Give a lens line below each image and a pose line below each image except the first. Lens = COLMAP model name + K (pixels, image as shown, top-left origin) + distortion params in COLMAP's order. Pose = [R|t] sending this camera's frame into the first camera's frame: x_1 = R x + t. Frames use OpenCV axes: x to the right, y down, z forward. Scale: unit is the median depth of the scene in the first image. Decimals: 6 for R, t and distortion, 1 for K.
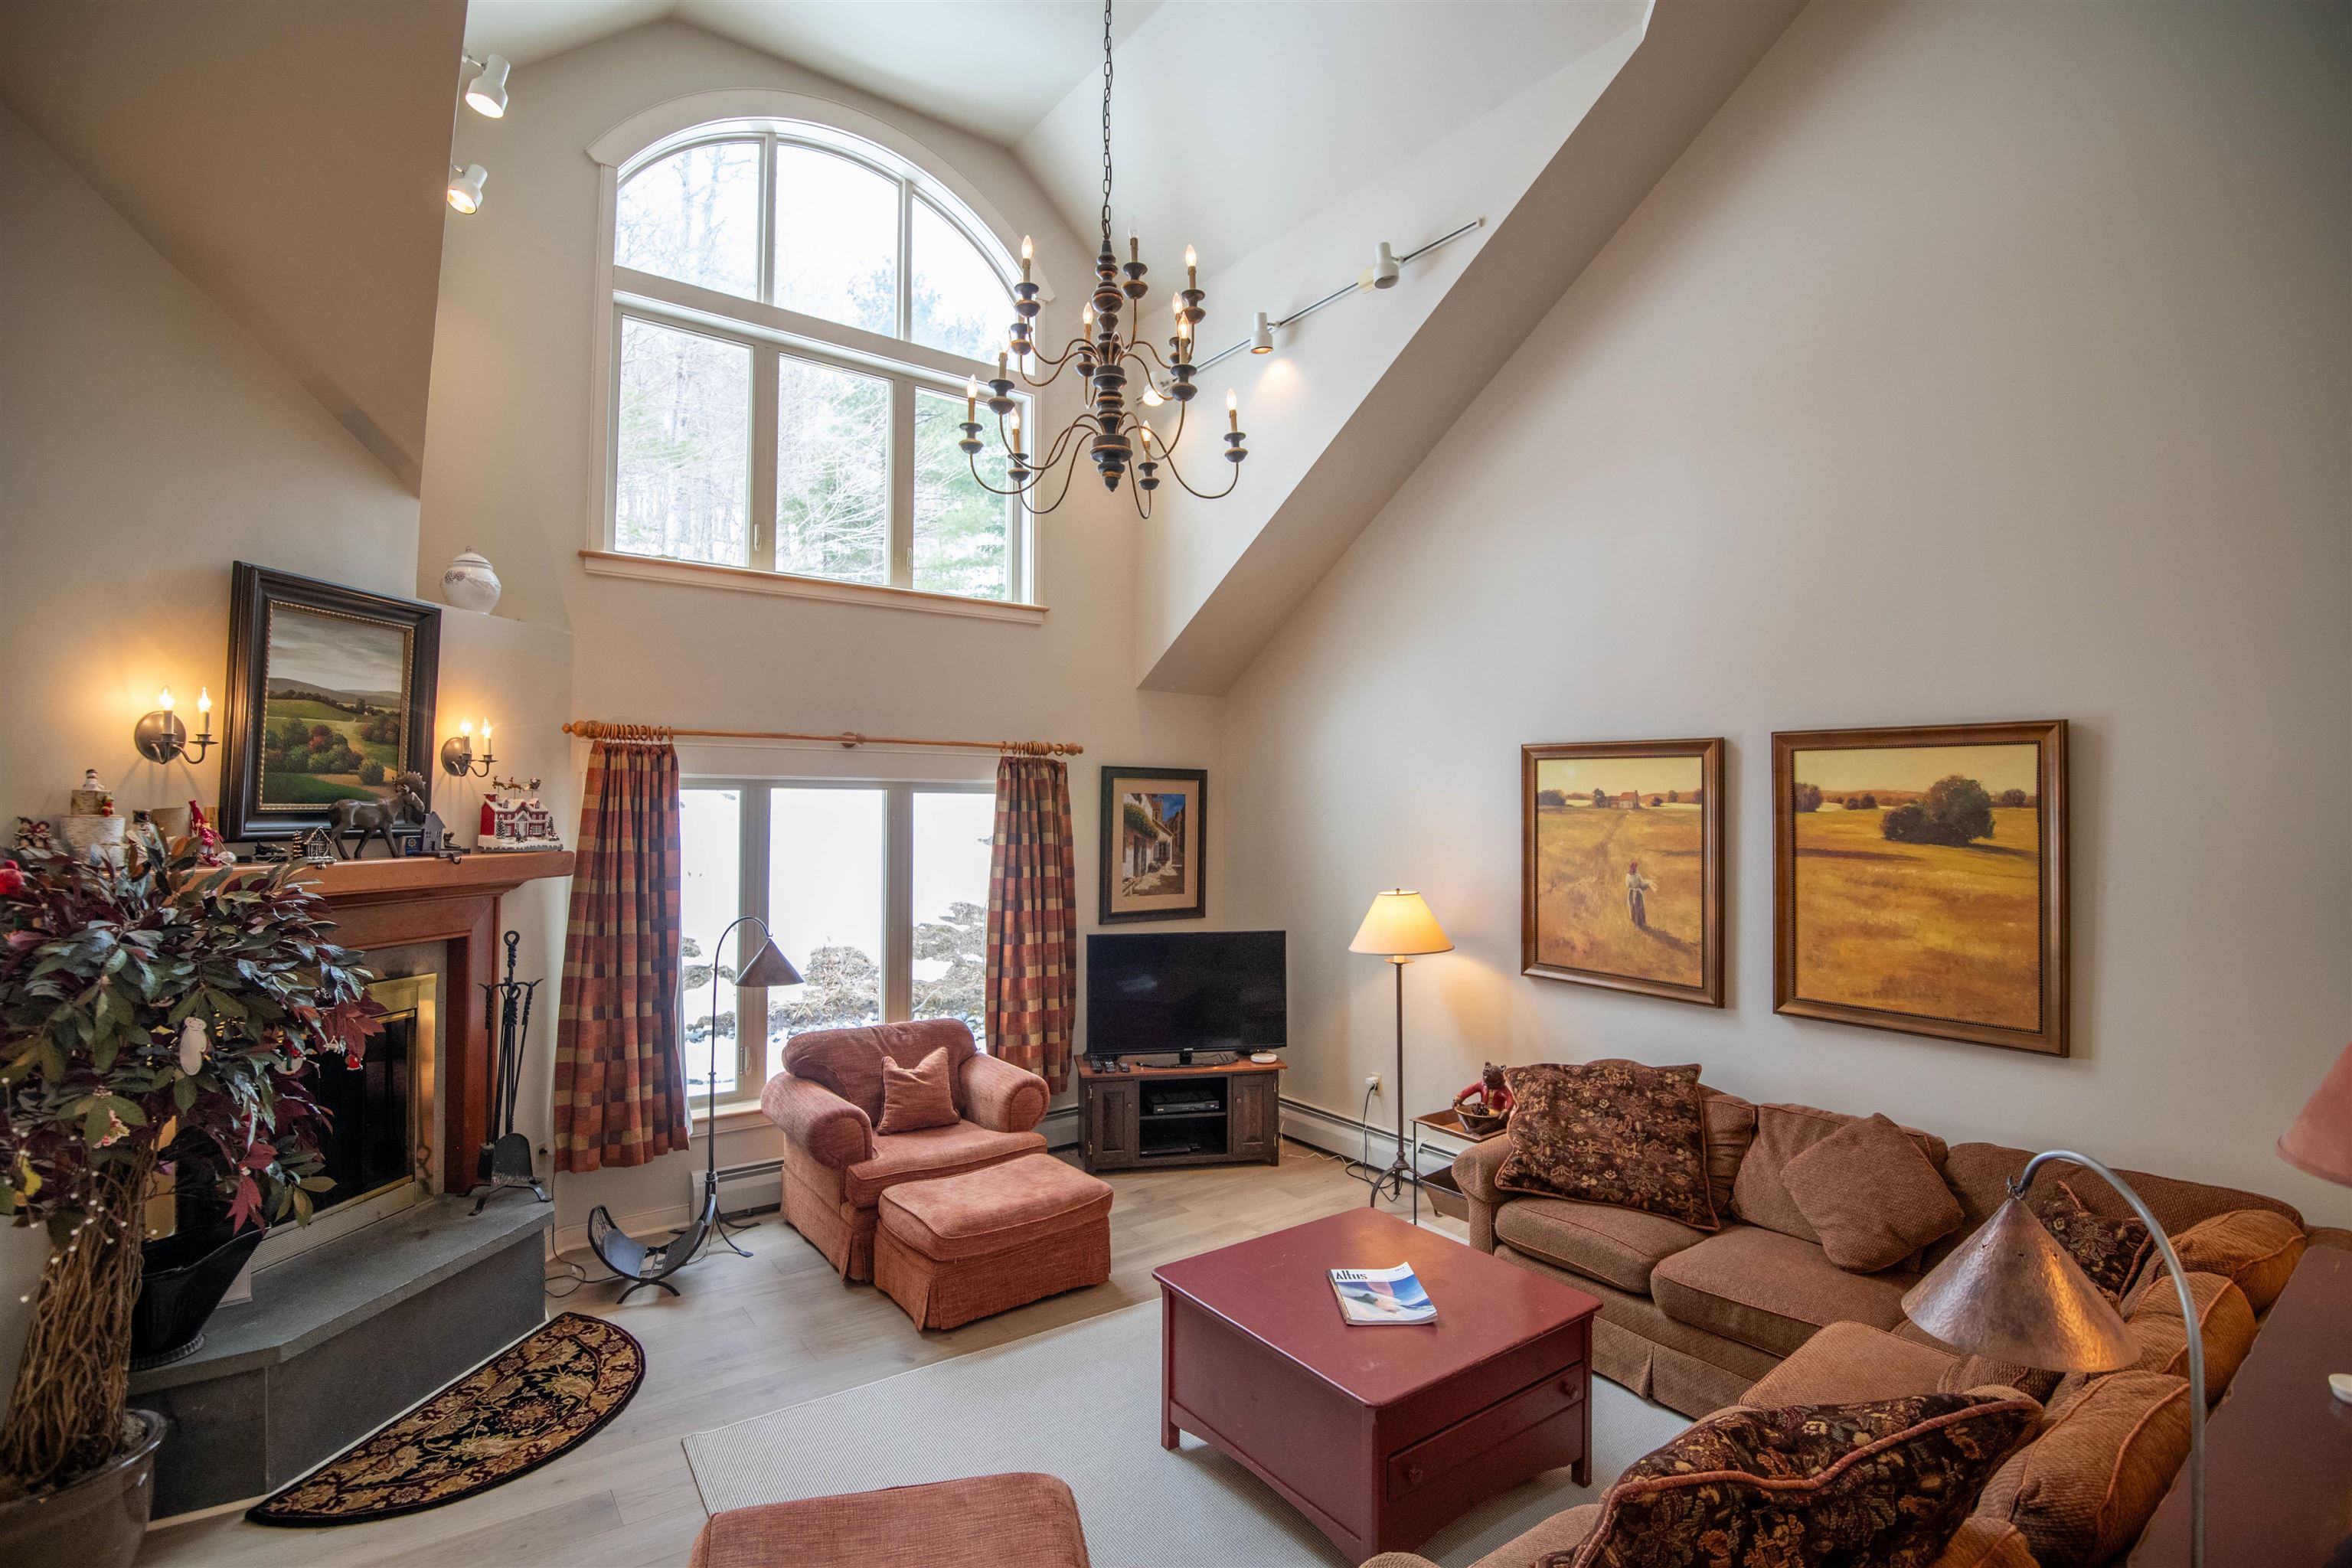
lens RADIAL K [[1105.3, 0, 1166.5], [0, 1105.3, 774.9], [0, 0, 1]] dist [-0.021426, -0.008488]
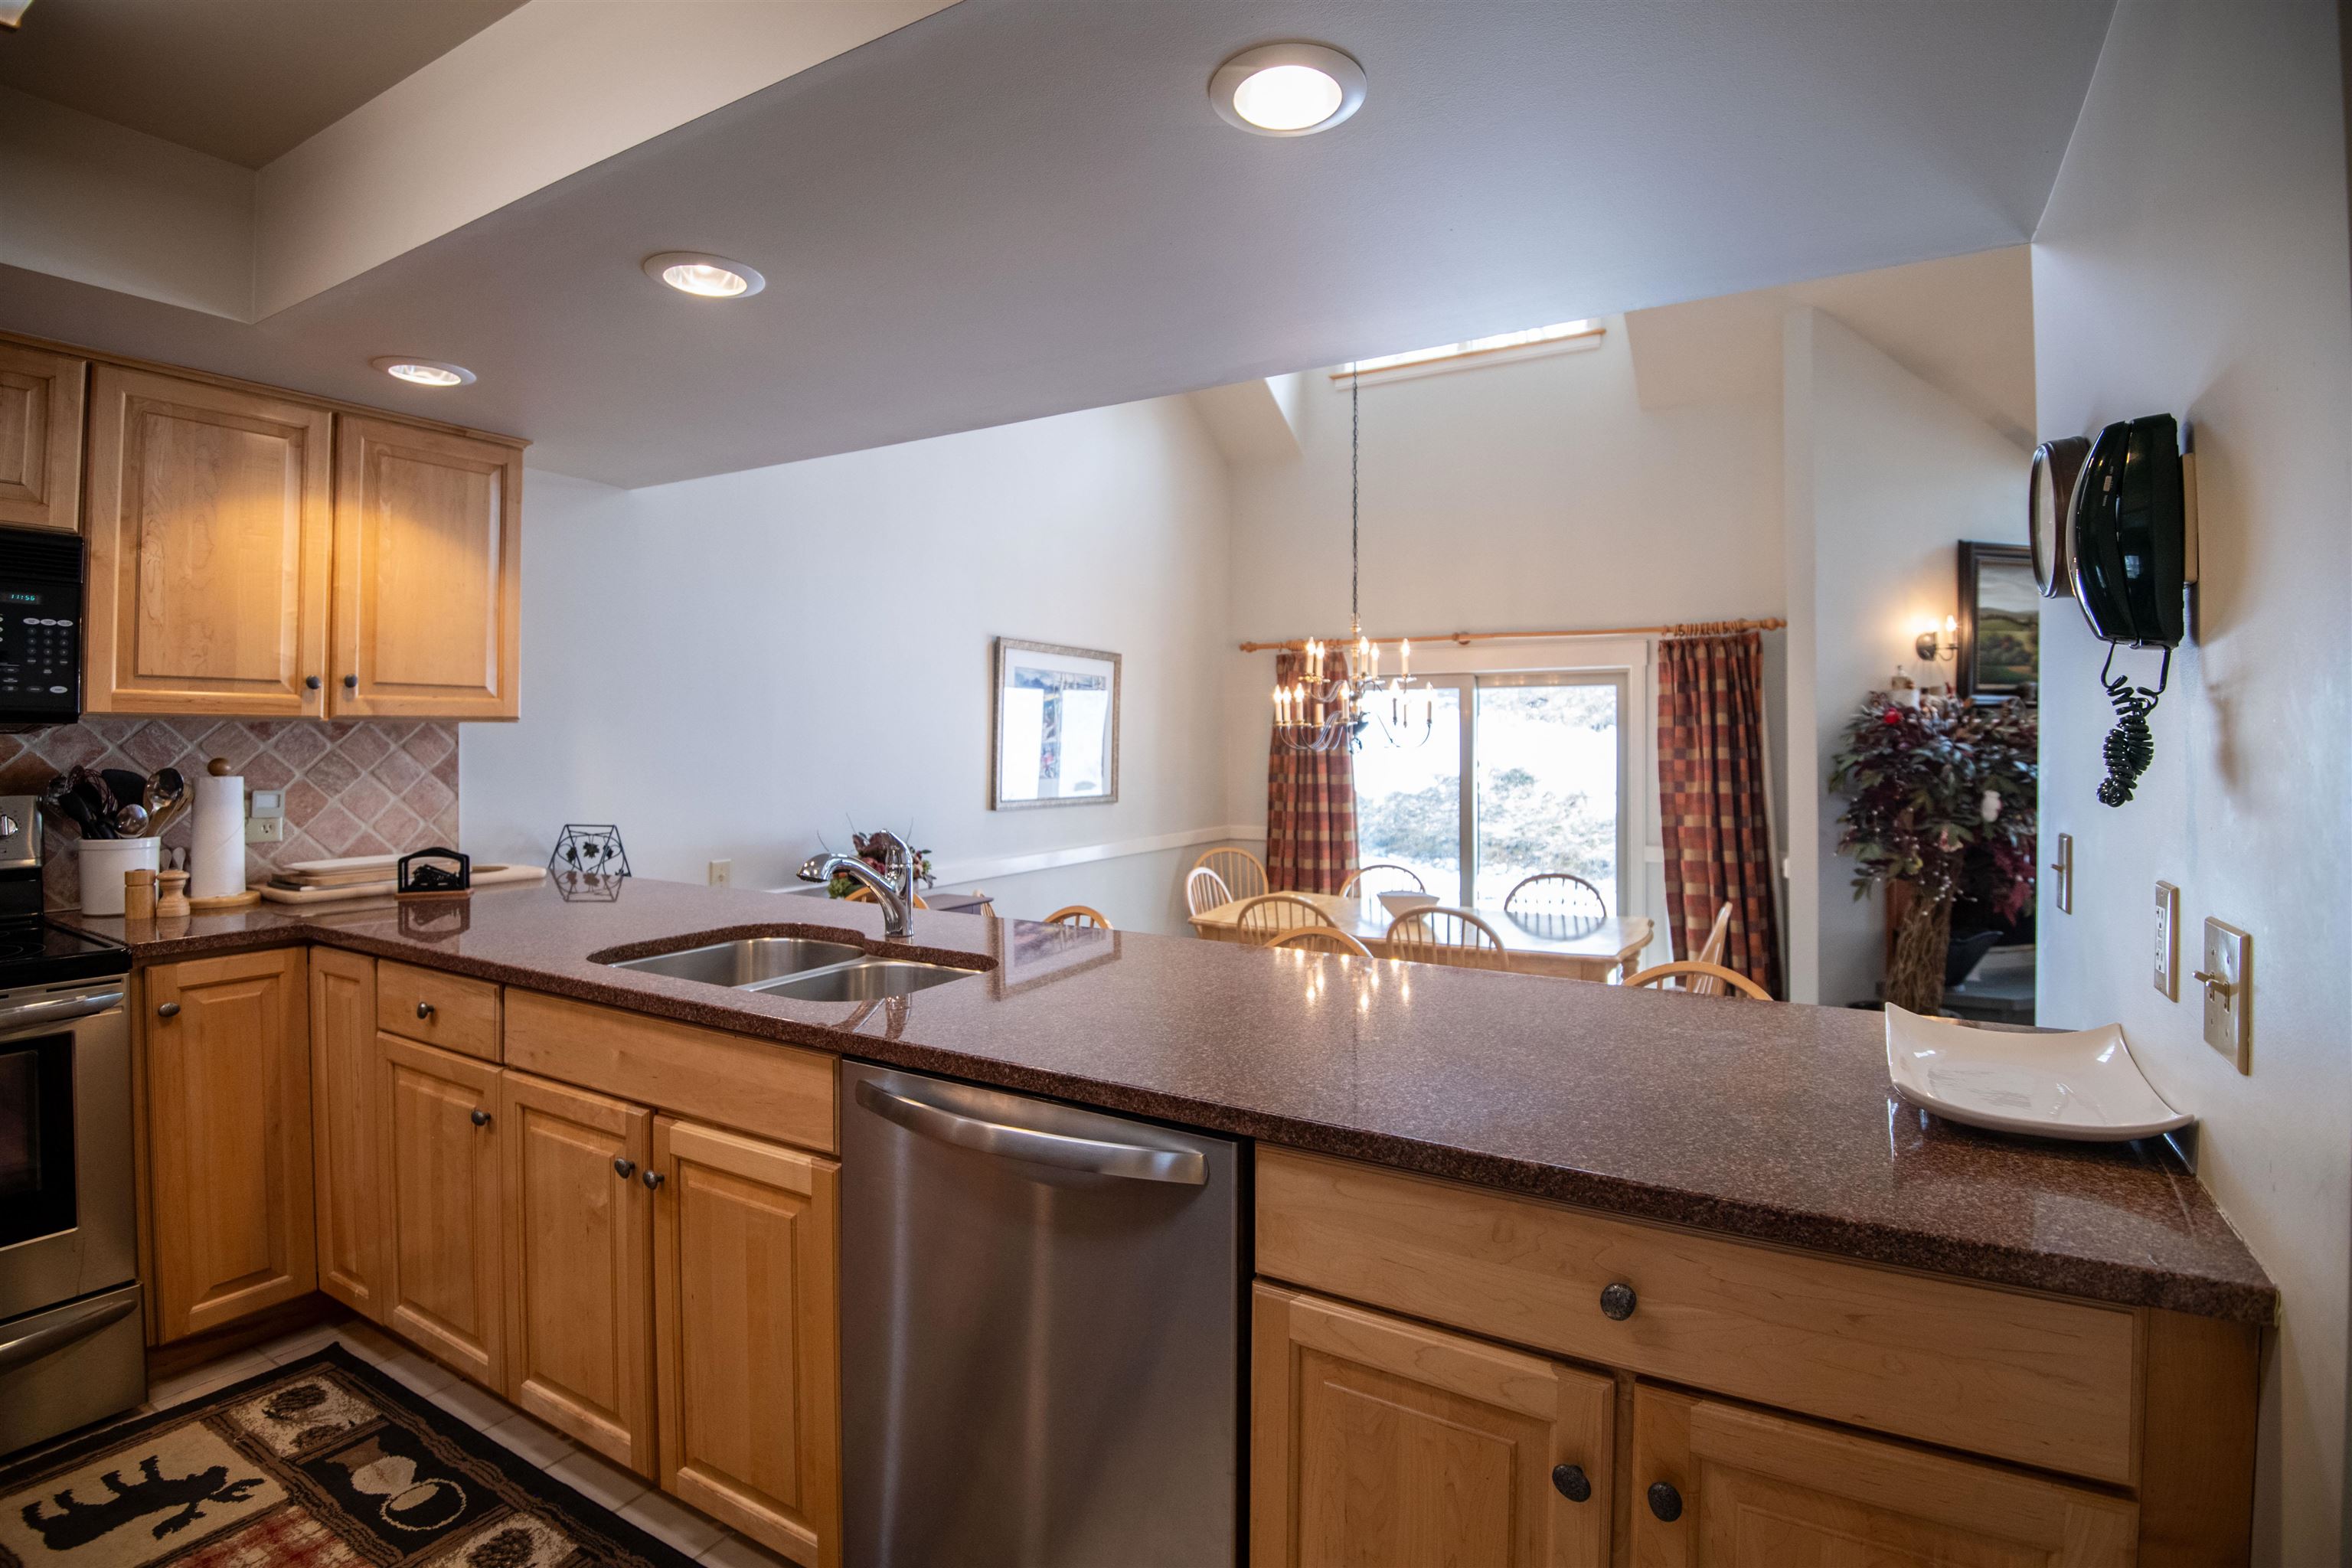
lens RADIAL K [[1105.3, 0, 1167.7], [0, 1105.3, 714.3], [0, 0, 1]] dist [-0.021426, -0.008488]
pose [[0.373072, -0.015023, -0.927681, 0.180520], [0.028750, 0.999576, -0.004626, 0.033612], [0.927357, -0.024945, 0.373346, -0.579236]]
